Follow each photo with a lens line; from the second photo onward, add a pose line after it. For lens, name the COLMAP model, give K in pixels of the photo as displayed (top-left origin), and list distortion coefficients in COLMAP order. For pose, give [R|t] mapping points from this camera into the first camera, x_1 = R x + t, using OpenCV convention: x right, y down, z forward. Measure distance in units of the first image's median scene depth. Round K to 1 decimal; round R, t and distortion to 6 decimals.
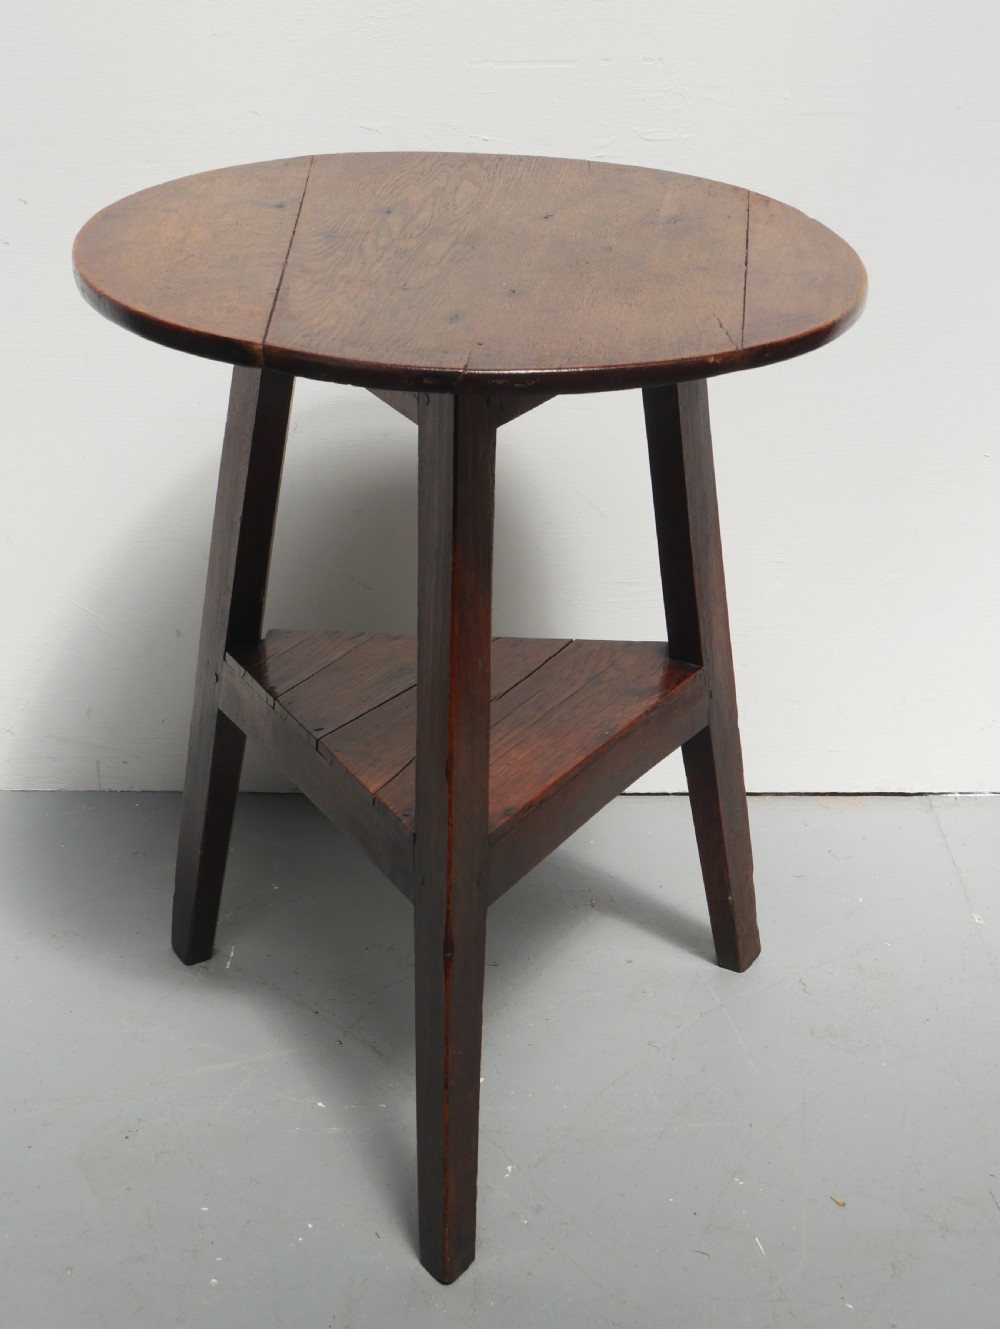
lens RADIAL K [[2509.5, 0, 495.9], [0, 2509.5, 668.4], [0, 0, 1]] dist [-0.012013, 0.000000]
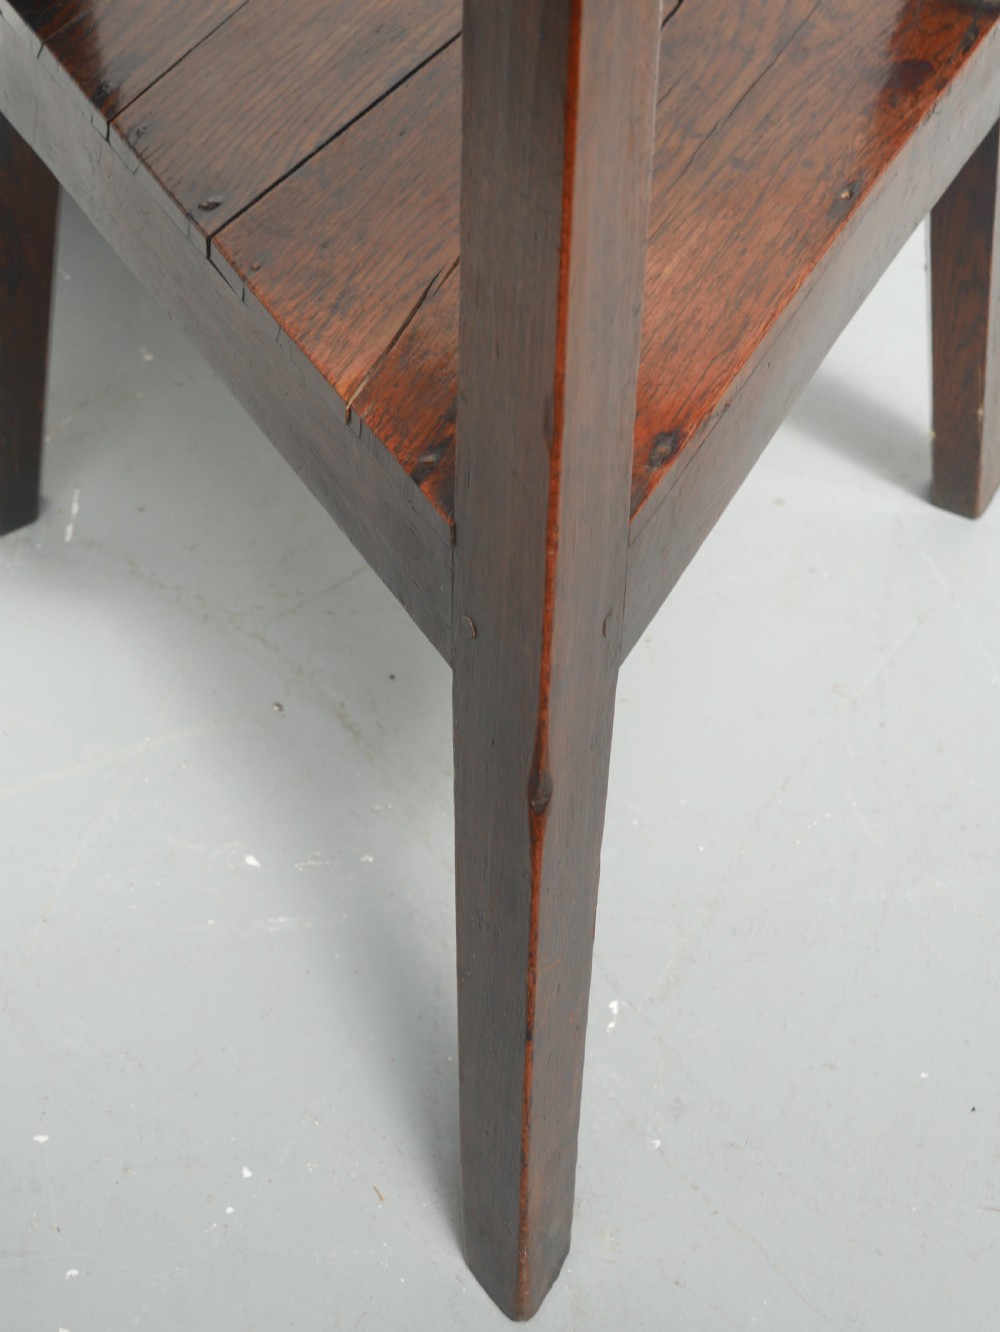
lens RADIAL K [[2336.5, 0, 488.1], [0, 2336.5, 674.5], [0, 0, 1]] dist [0.026775, 0.000000]
pose [[0.998964, -0.026434, 0.037046, -0.038068], [0.010648, 0.927181, 0.374462, -0.052794], [-0.044247, -0.373679, 0.926502, 0.568214]]
